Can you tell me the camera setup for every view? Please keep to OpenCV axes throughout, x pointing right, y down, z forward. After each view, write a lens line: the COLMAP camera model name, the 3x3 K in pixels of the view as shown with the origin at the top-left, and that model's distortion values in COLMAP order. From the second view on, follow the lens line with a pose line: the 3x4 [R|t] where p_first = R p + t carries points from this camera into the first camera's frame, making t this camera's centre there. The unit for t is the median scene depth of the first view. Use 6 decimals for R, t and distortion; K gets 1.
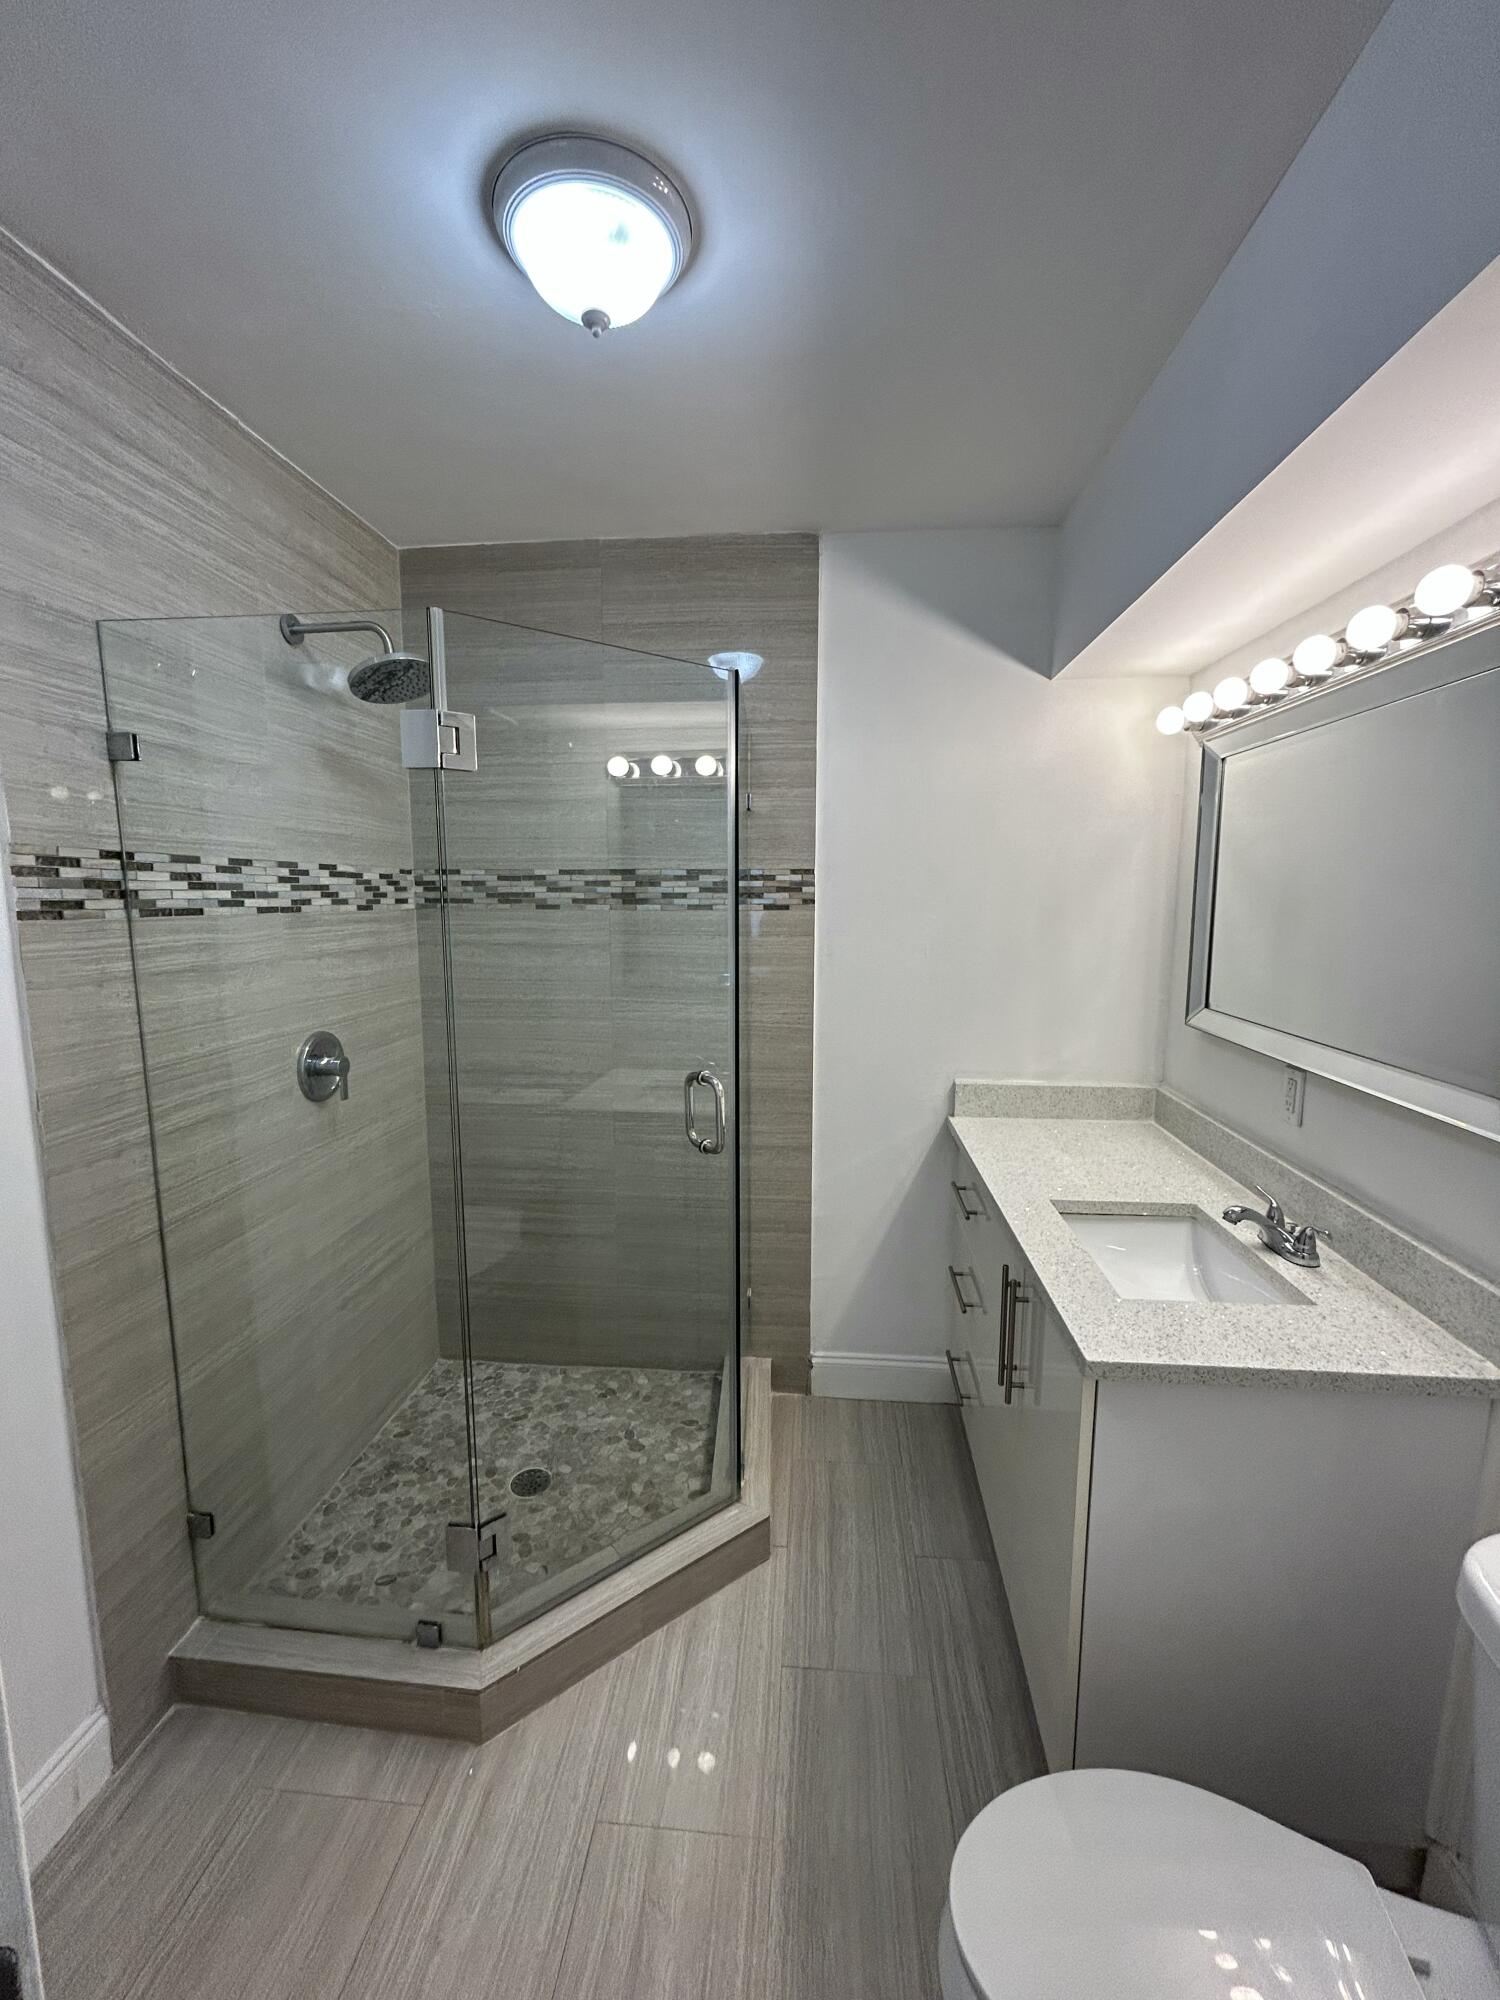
lens RADIAL K [[809.3, 0, 751.8], [0, 809.3, 1004.1], [0, 0, 1]] dist [0.000105, 0.000797]
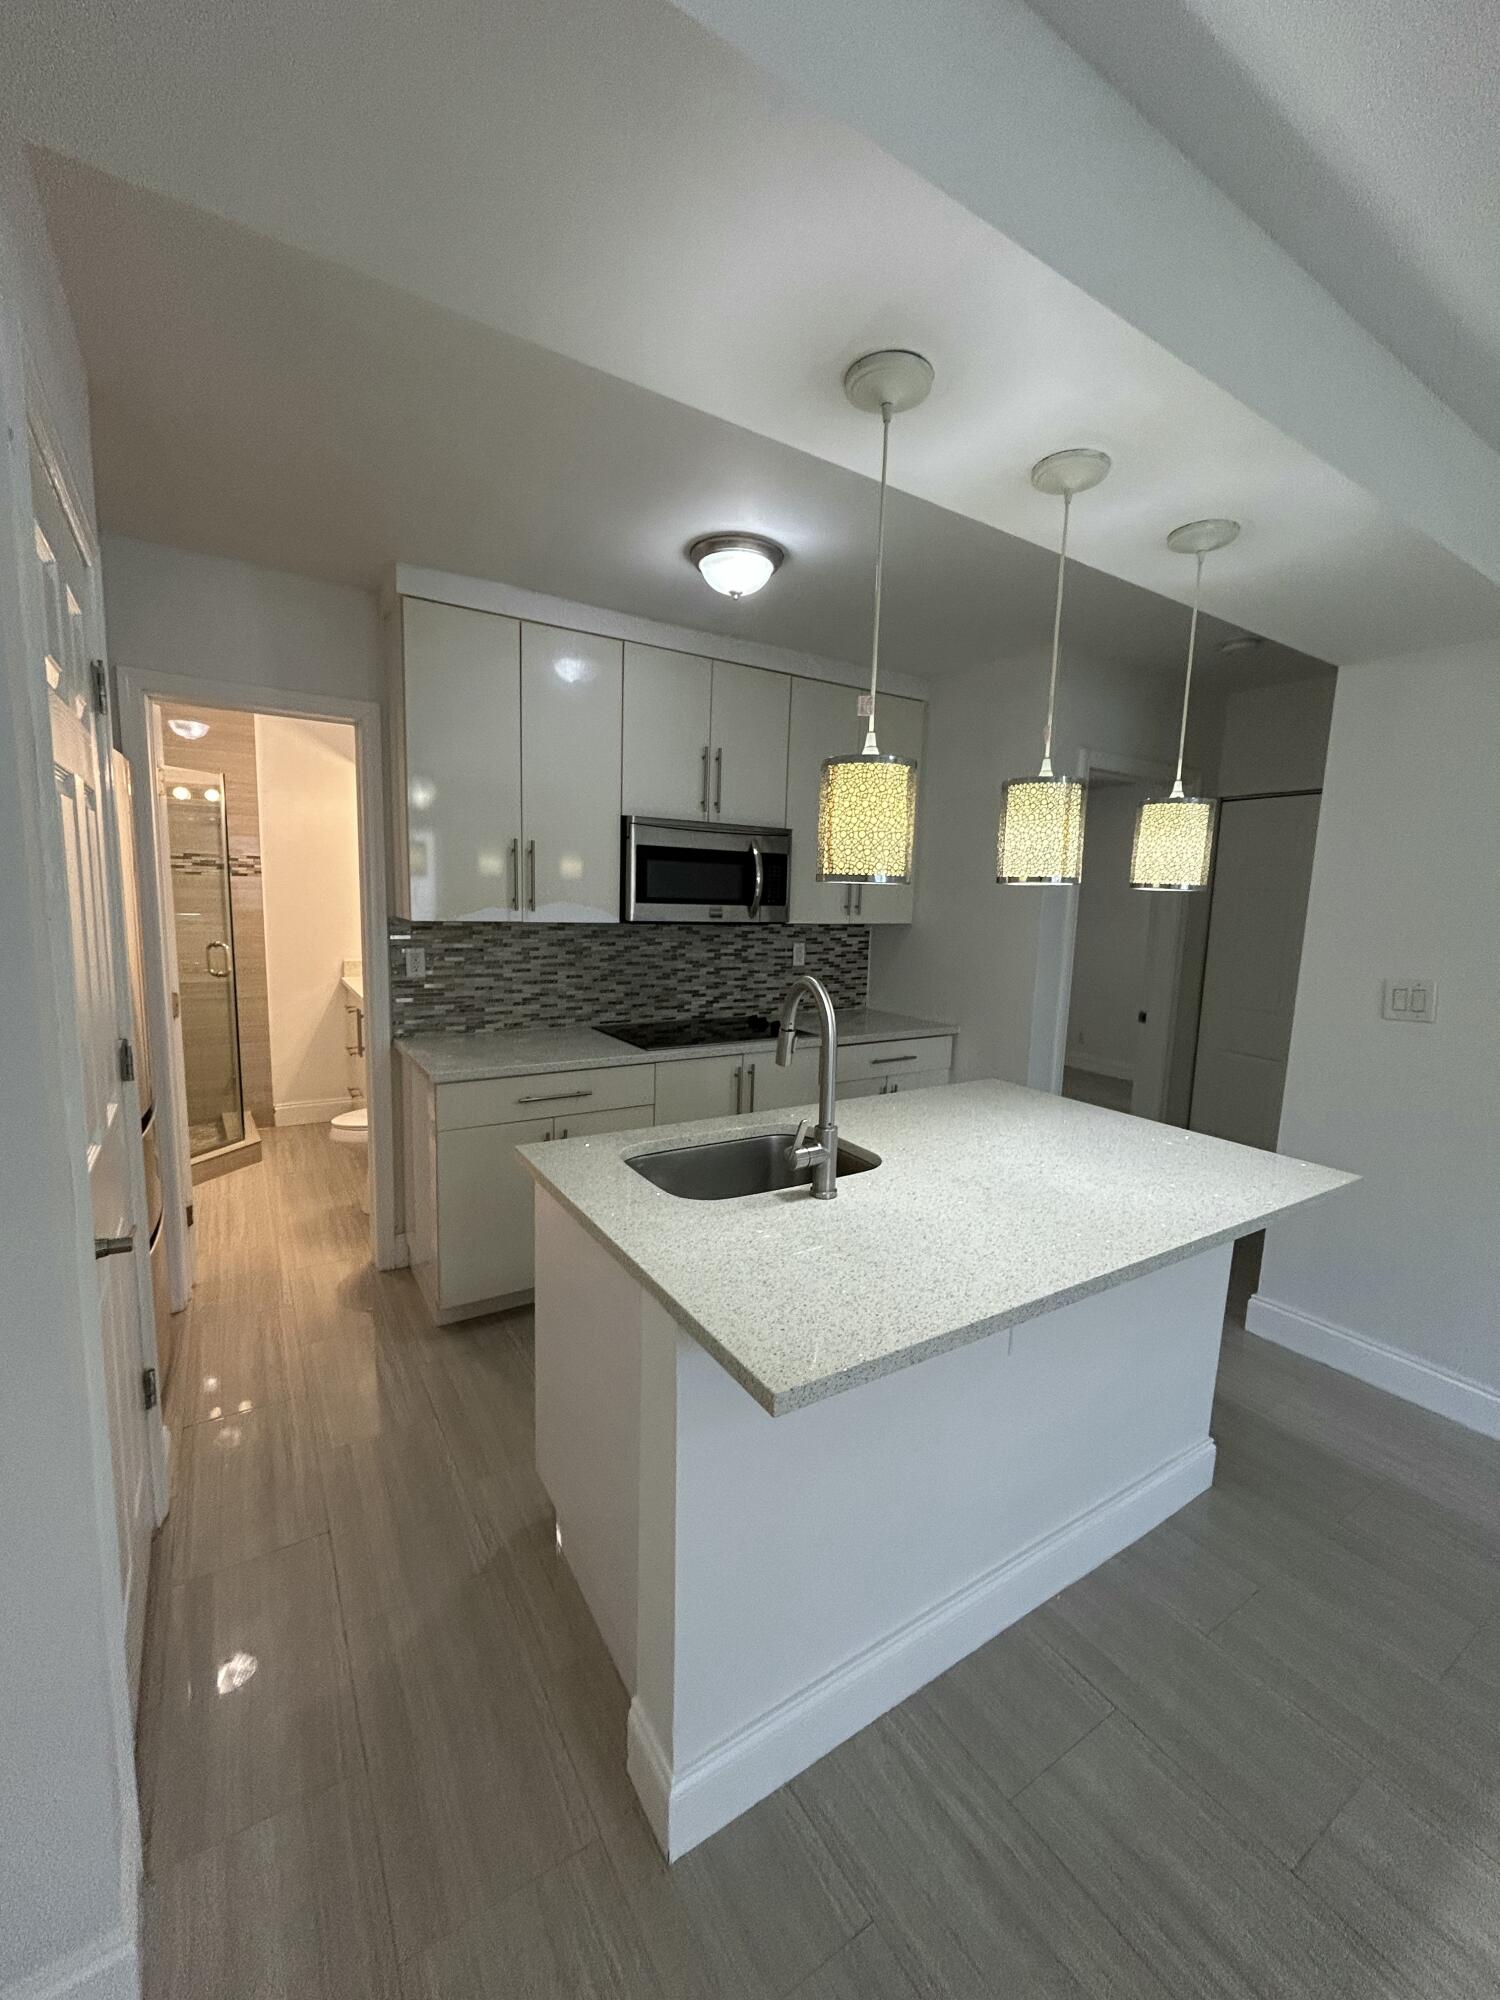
lens RADIAL K [[809.3, 0, 751.8], [0, 809.3, 1004.1], [0, 0, 1]] dist [0.000105, 0.000797]
pose [[0.795399, -0.056314, 0.603464, -0.190276], [0.048103, 0.998399, 0.029767, 0.202590], [-0.604174, 0.005352, 0.796834, -1.368064]]
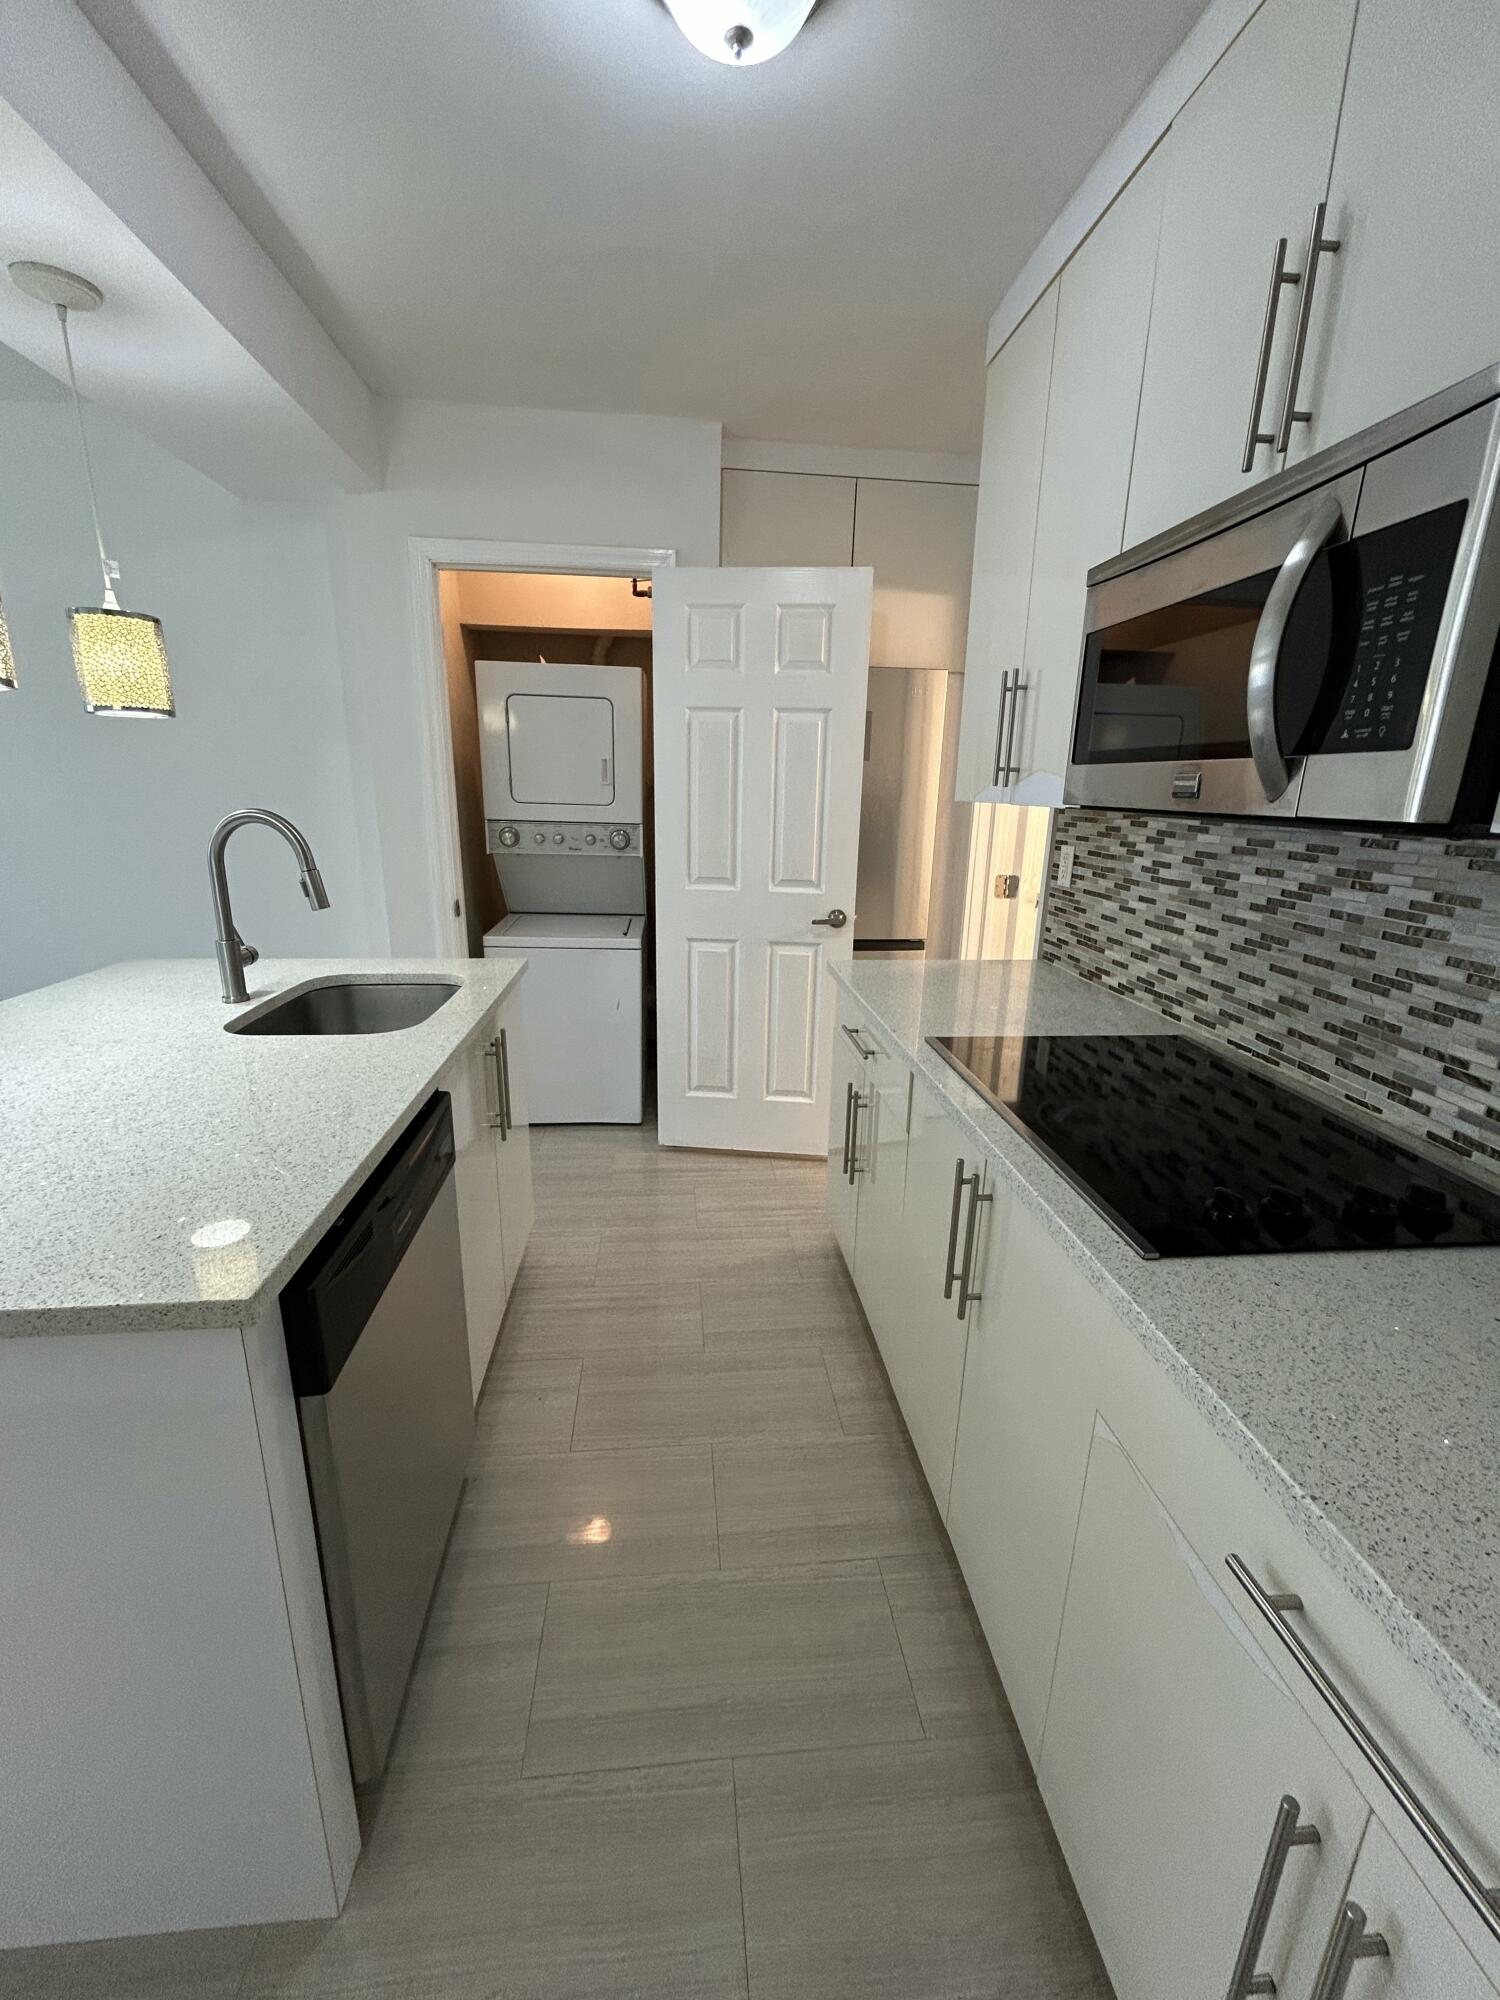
lens RADIAL K [[809.3, 0, 751.8], [0, 809.3, 1004.1], [0, 0, 1]] dist [0.000105, 0.000797]
pose [[0.176172, 0.261866, -0.948889, 1.103976], [-0.147809, 0.960074, 0.237511, 0.130708], [0.973199, 0.098412, 0.207844, -0.529401]]
